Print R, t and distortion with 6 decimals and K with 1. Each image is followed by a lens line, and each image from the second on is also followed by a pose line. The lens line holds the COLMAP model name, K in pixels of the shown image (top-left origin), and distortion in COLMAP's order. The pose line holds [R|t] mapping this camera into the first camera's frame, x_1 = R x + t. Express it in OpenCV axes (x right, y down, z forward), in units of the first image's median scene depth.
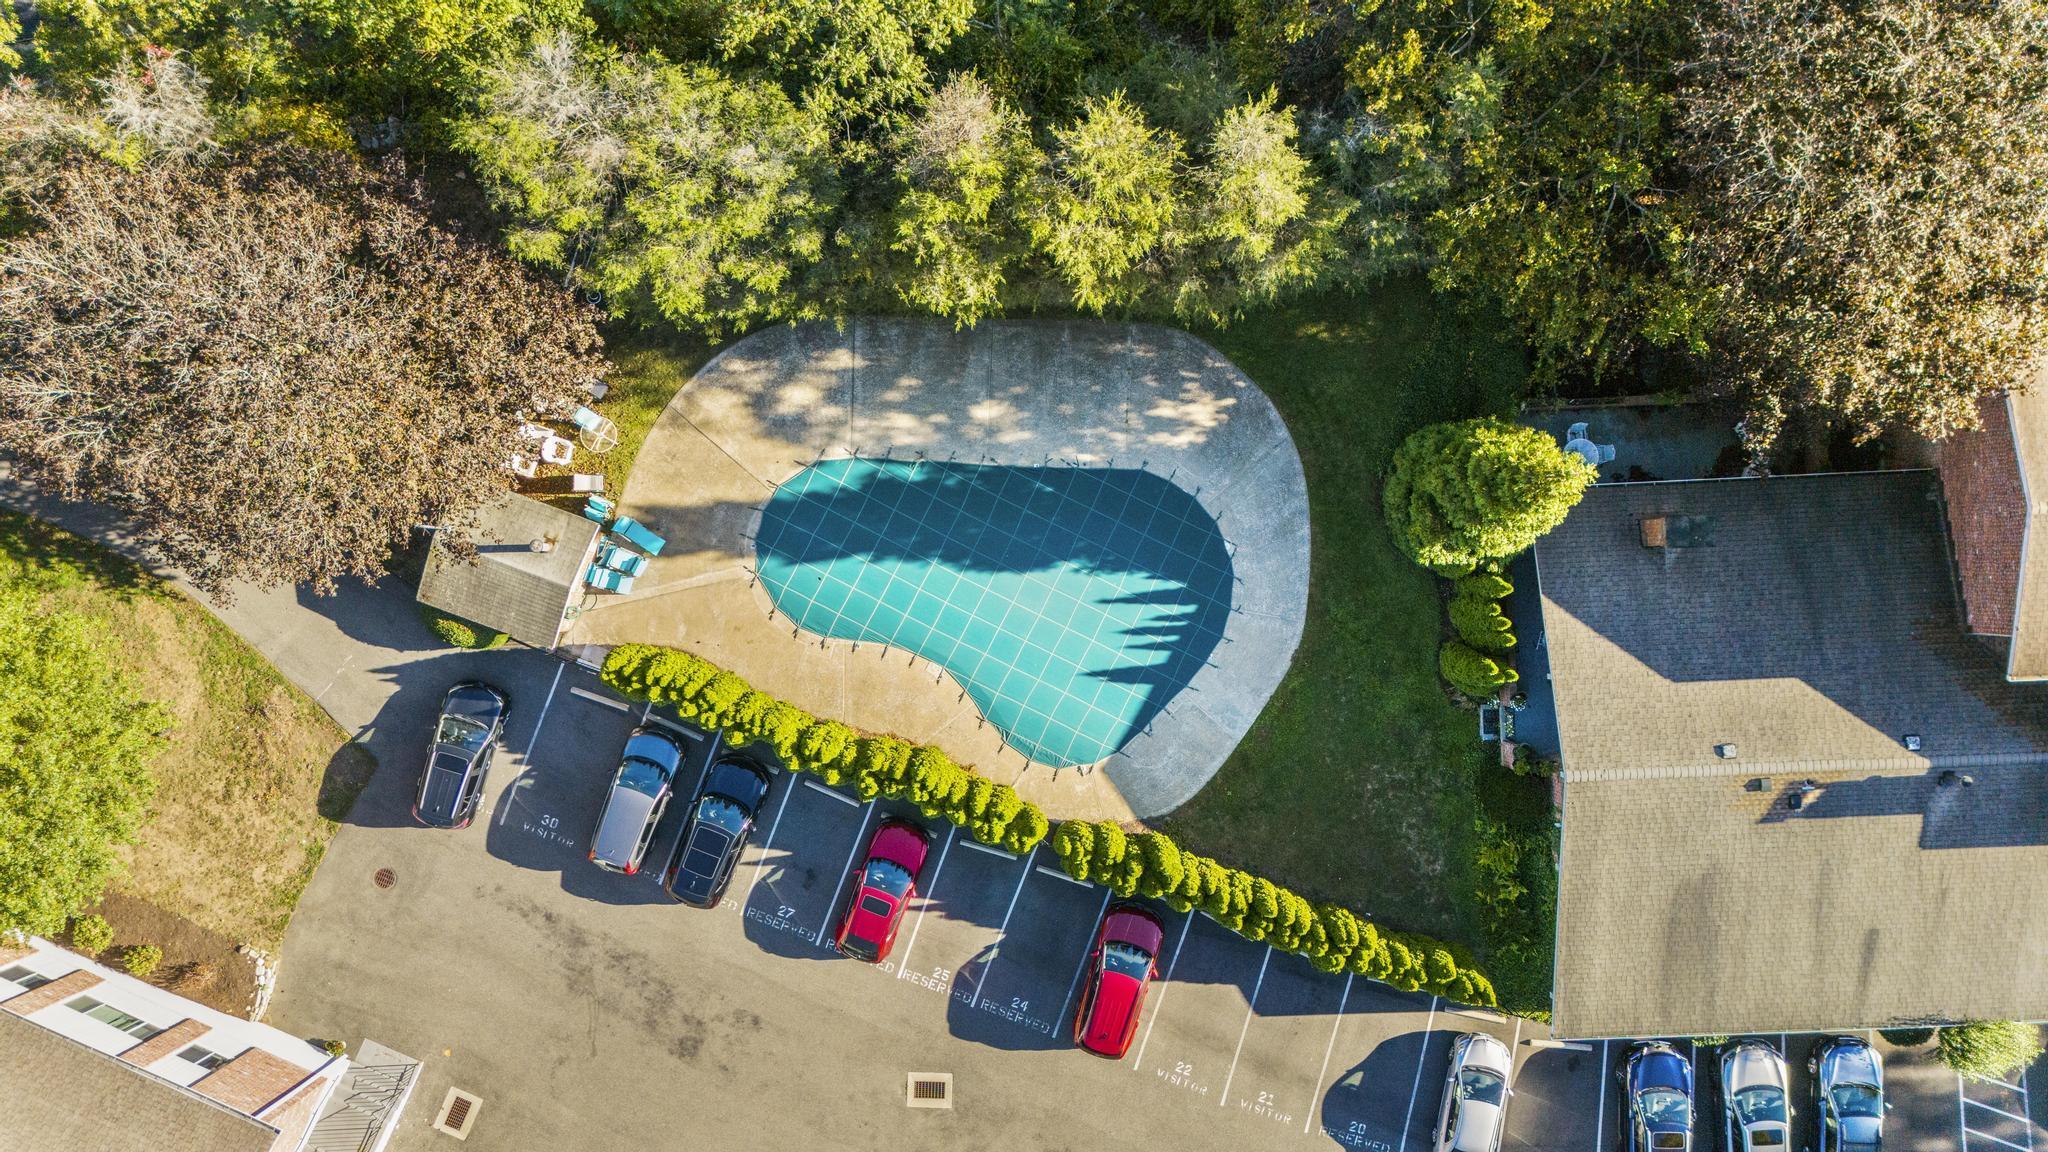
lens RADIAL K [[1535.6, 0, 1021.0], [0, 1535.6, 578.3], [0, 0, 1]] dist [0.077841, -0.005259]
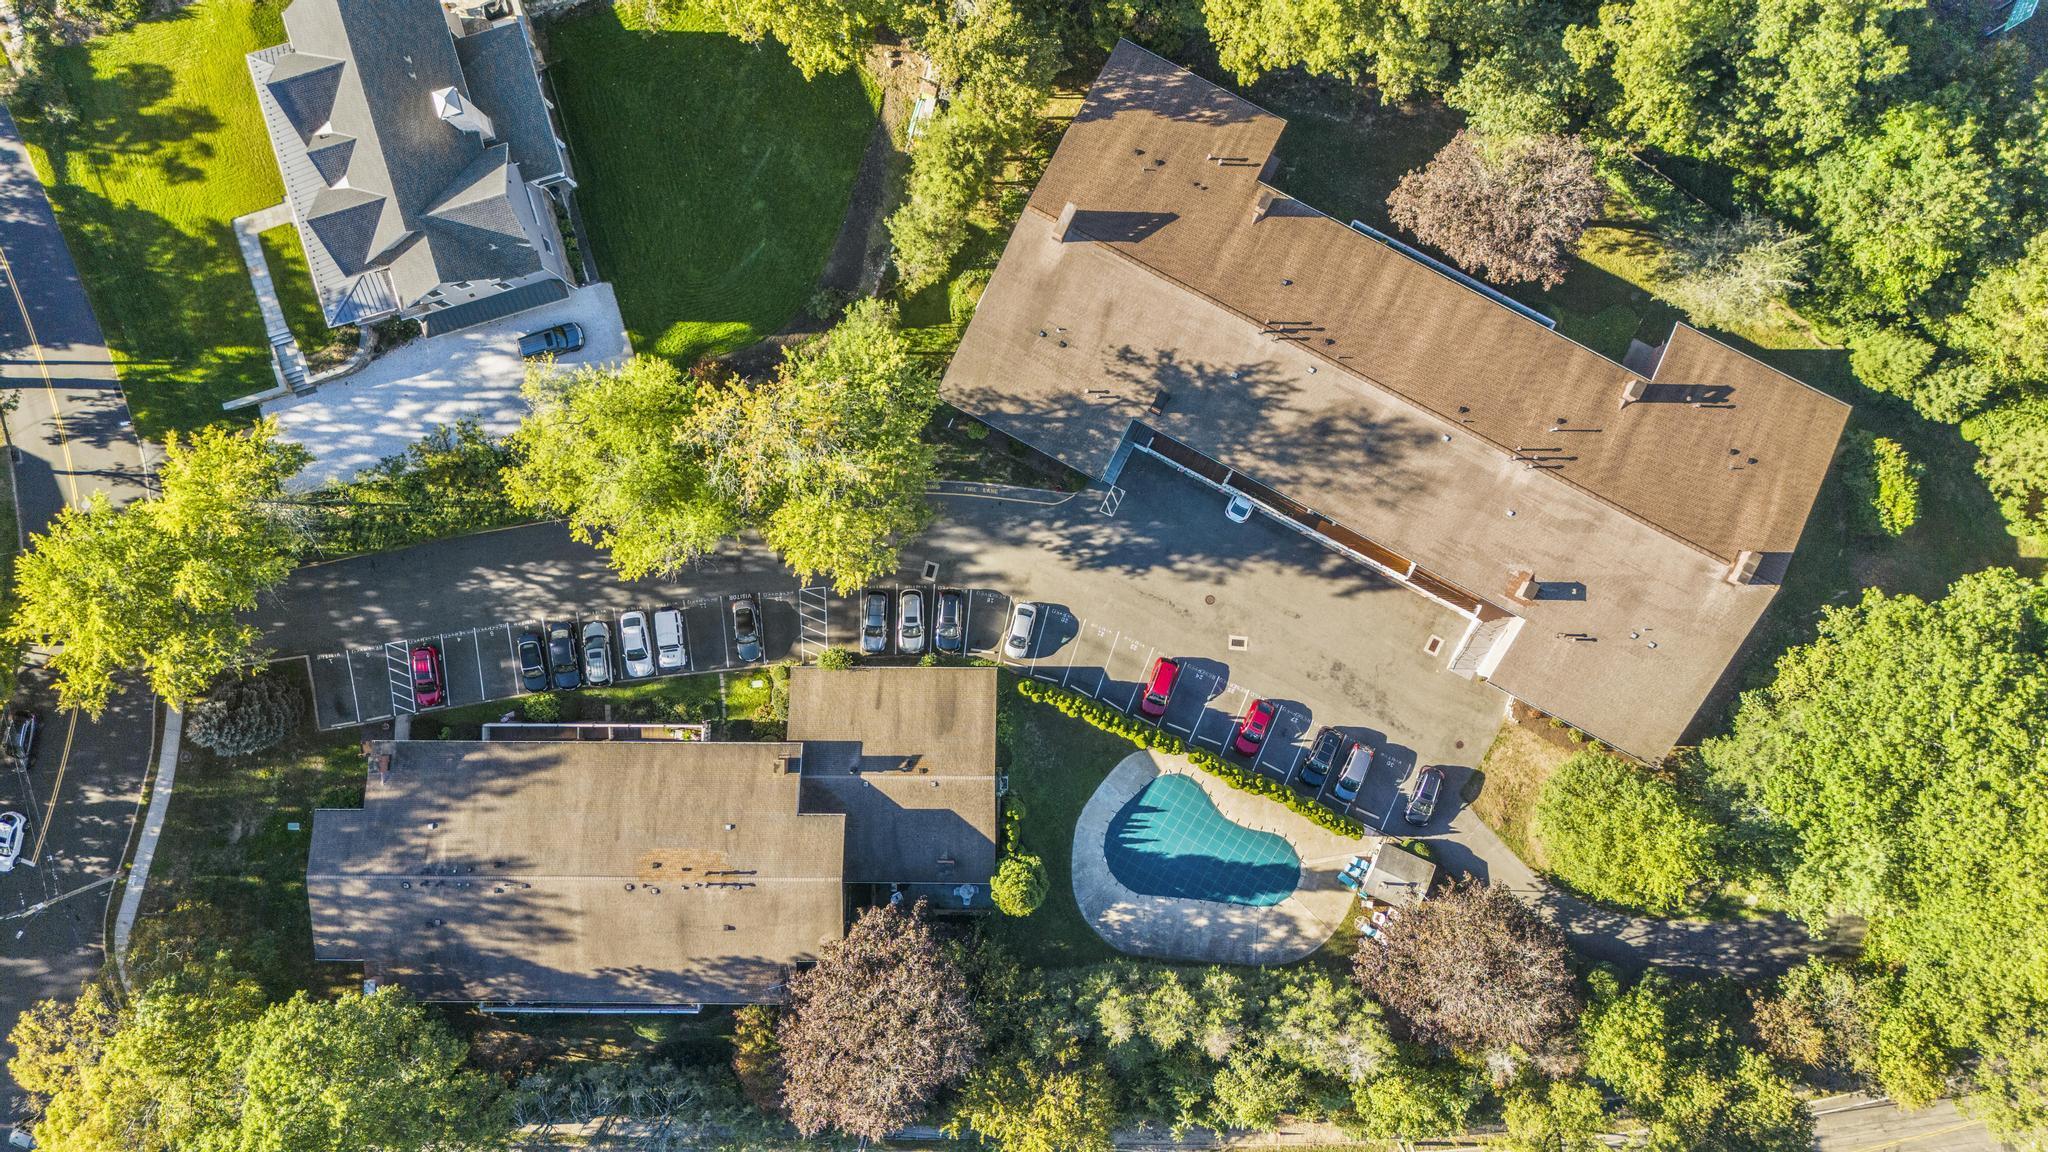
lens RADIAL K [[1535.6, 0, 1021.0], [0, 1535.6, 578.3], [0, 0, 1]] dist [0.077841, -0.005259]
pose [[-0.998416, -0.052791, 0.019464, 0.294357], [0.052731, -0.998602, -0.003602, 0.515874], [0.019627, -0.002570, 0.999804, -1.738424]]
